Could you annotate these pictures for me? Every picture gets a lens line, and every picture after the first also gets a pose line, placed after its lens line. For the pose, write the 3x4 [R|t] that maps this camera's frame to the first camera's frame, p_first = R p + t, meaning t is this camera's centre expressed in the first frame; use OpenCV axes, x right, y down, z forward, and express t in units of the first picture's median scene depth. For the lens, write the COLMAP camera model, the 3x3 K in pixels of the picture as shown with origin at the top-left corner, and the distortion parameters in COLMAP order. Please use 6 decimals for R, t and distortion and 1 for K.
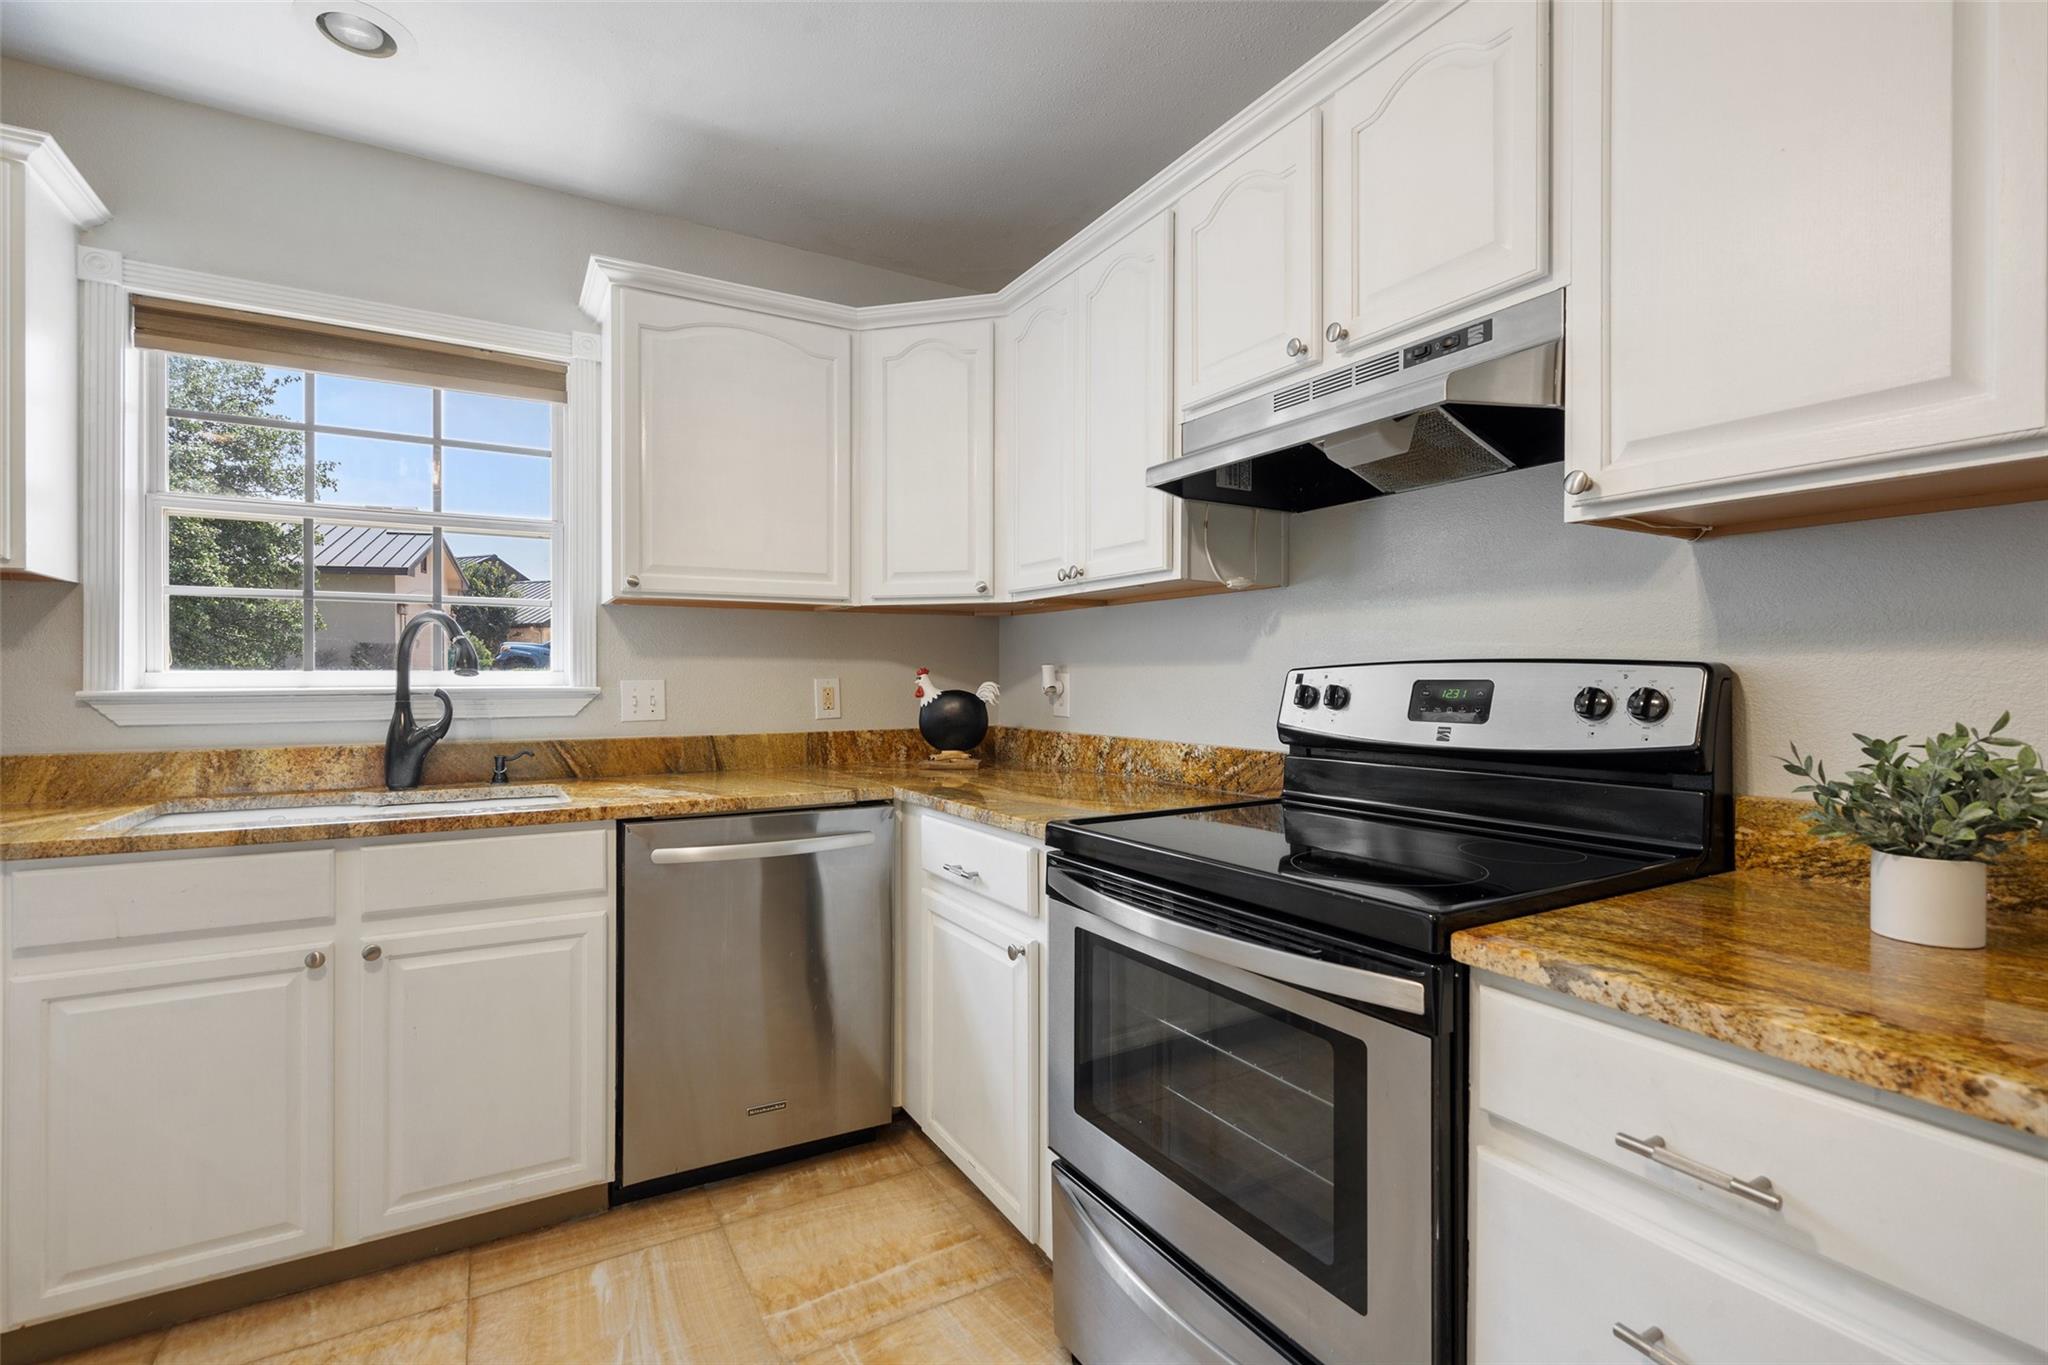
lens RADIAL K [[933.1, 0, 1027.6], [0, 933.1, 675.4], [0, 0, 1]] dist [-0.003209, 0.000488]
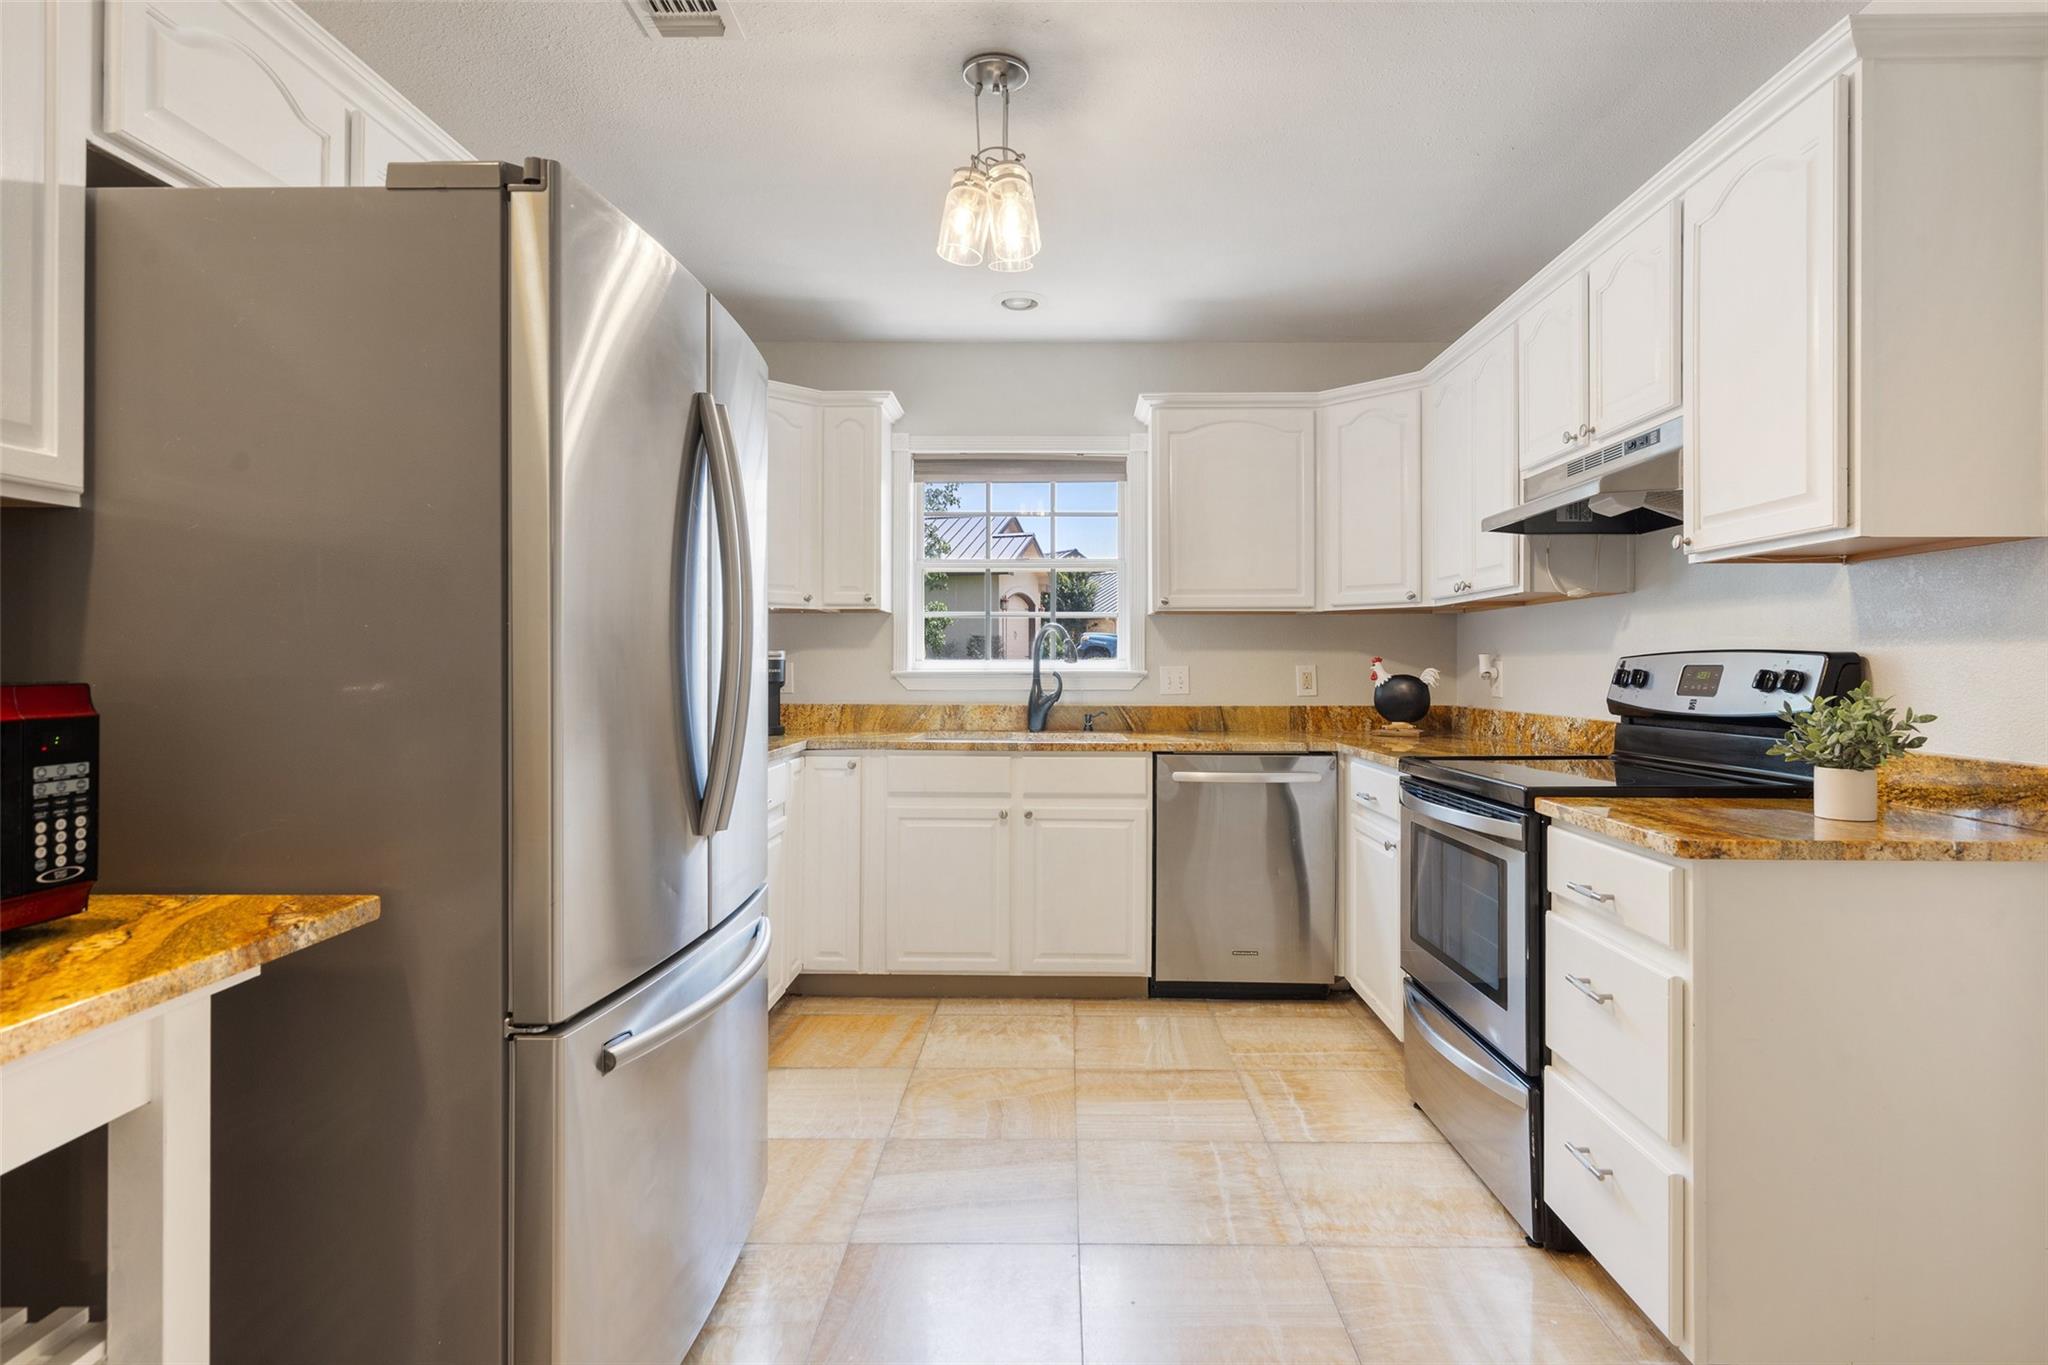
lens RADIAL K [[1056.5, 0, 1051.2], [0, 1056.5, 656.5], [0, 0, 1]] dist [-0.001542, -0.000128]
pose [[0.856716, -0.003509, -0.515777, 0.320016], [-0.000688, 0.999968, -0.007945, 0.003805], [0.515788, 0.007161, 0.856686, -0.597123]]
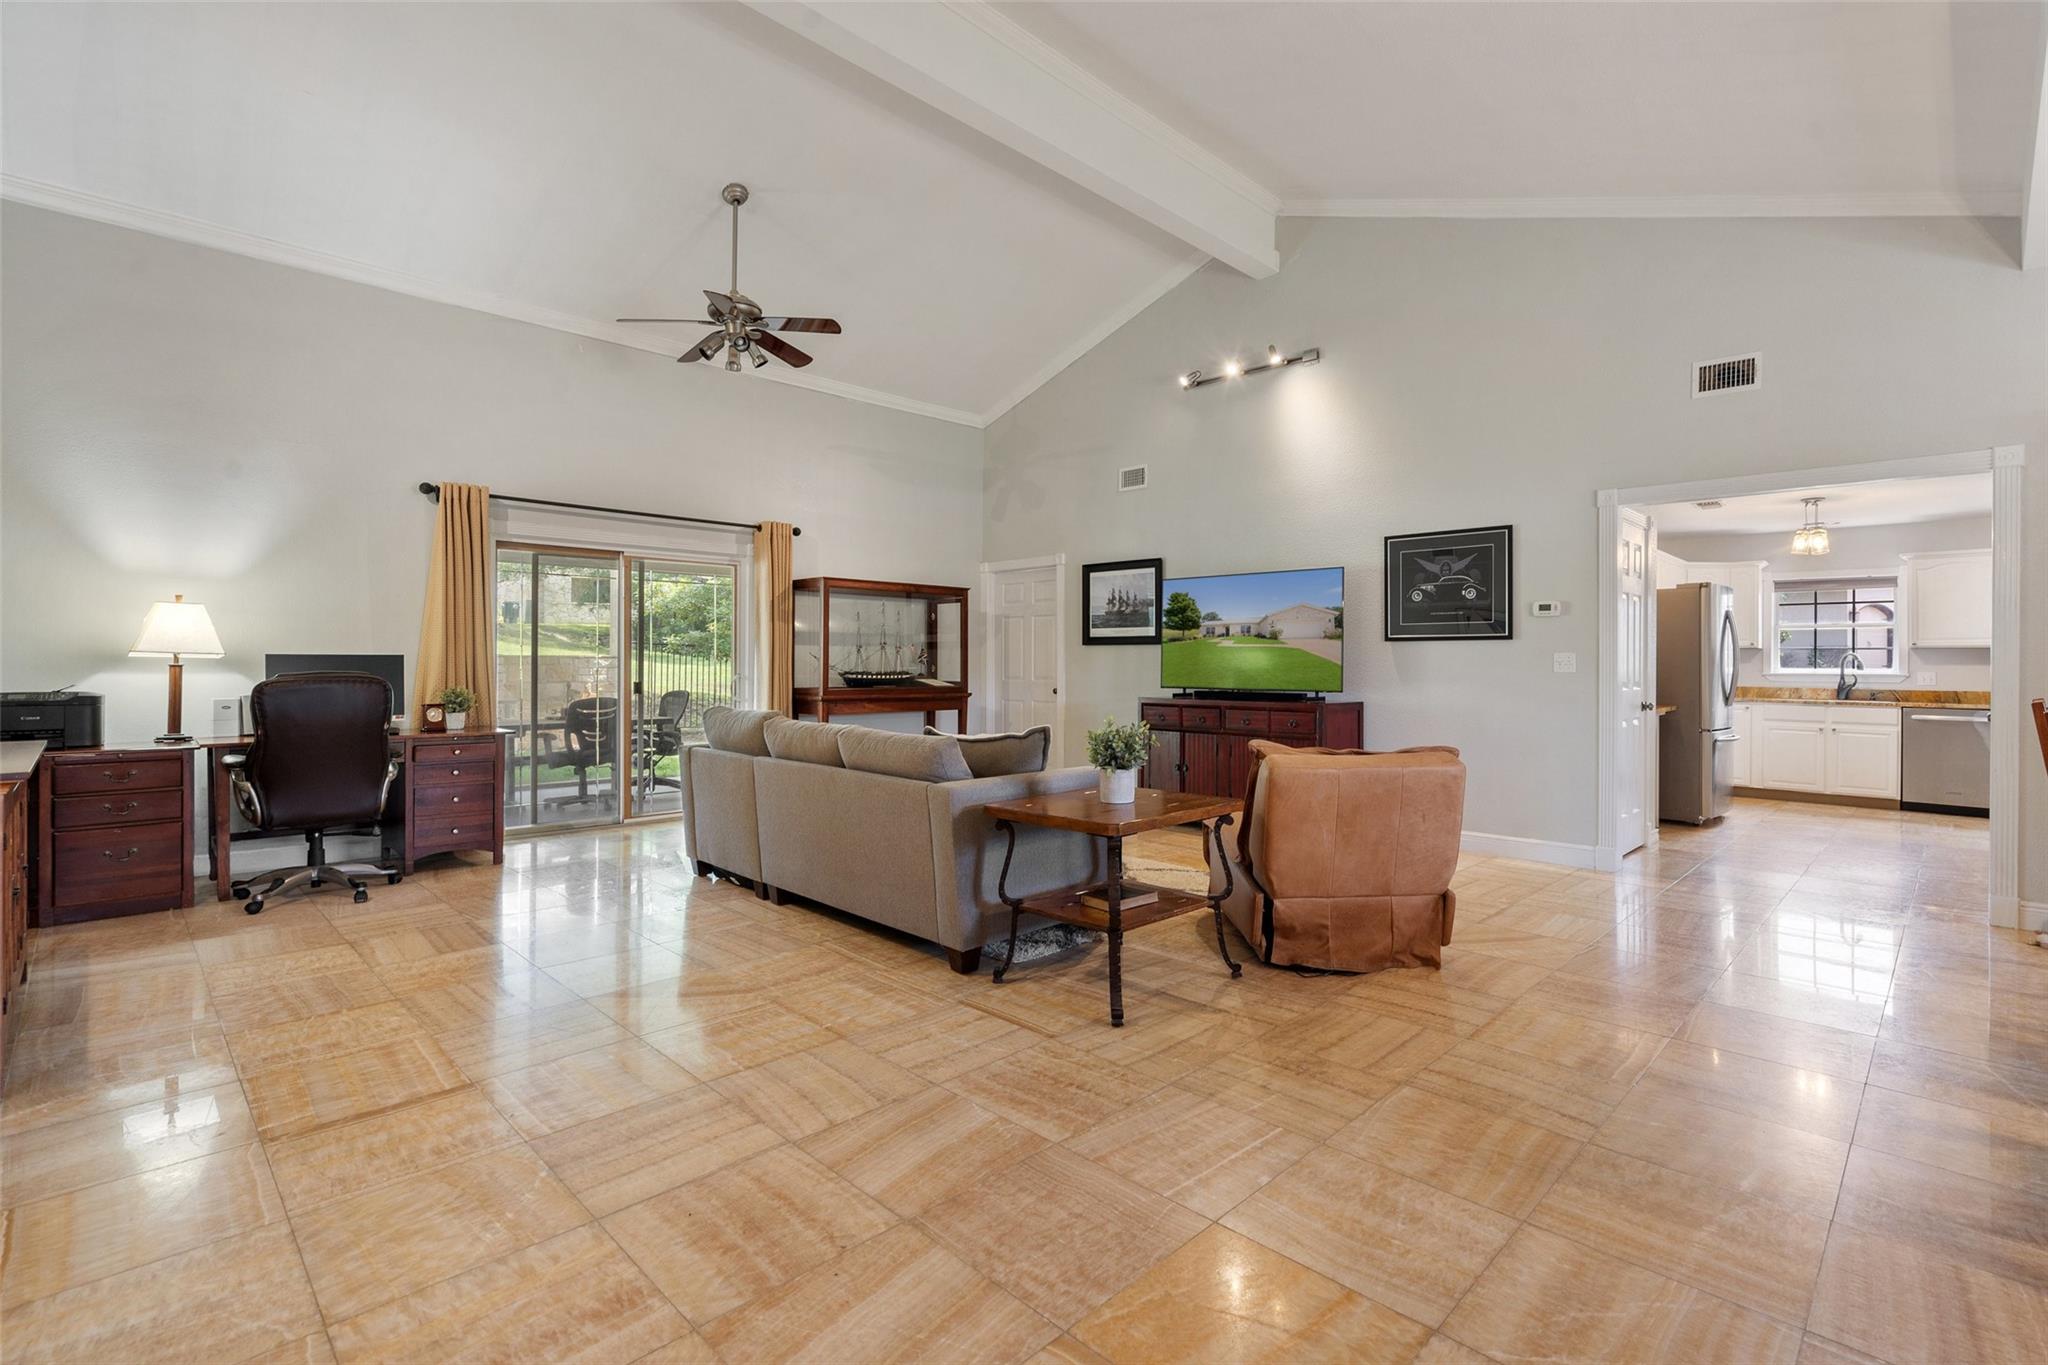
lens RADIAL K [[937.9, 0, 1037.2], [0, 937.9, 661.2], [0, 0, 1]] dist [-0.002257, 0.000362]
pose [[0.257334, -0.004992, -0.966310, 2.201381], [-0.007993, 0.999941, -0.007295, 0.018758], [0.966289, 0.009601, 0.257279, -3.192378]]
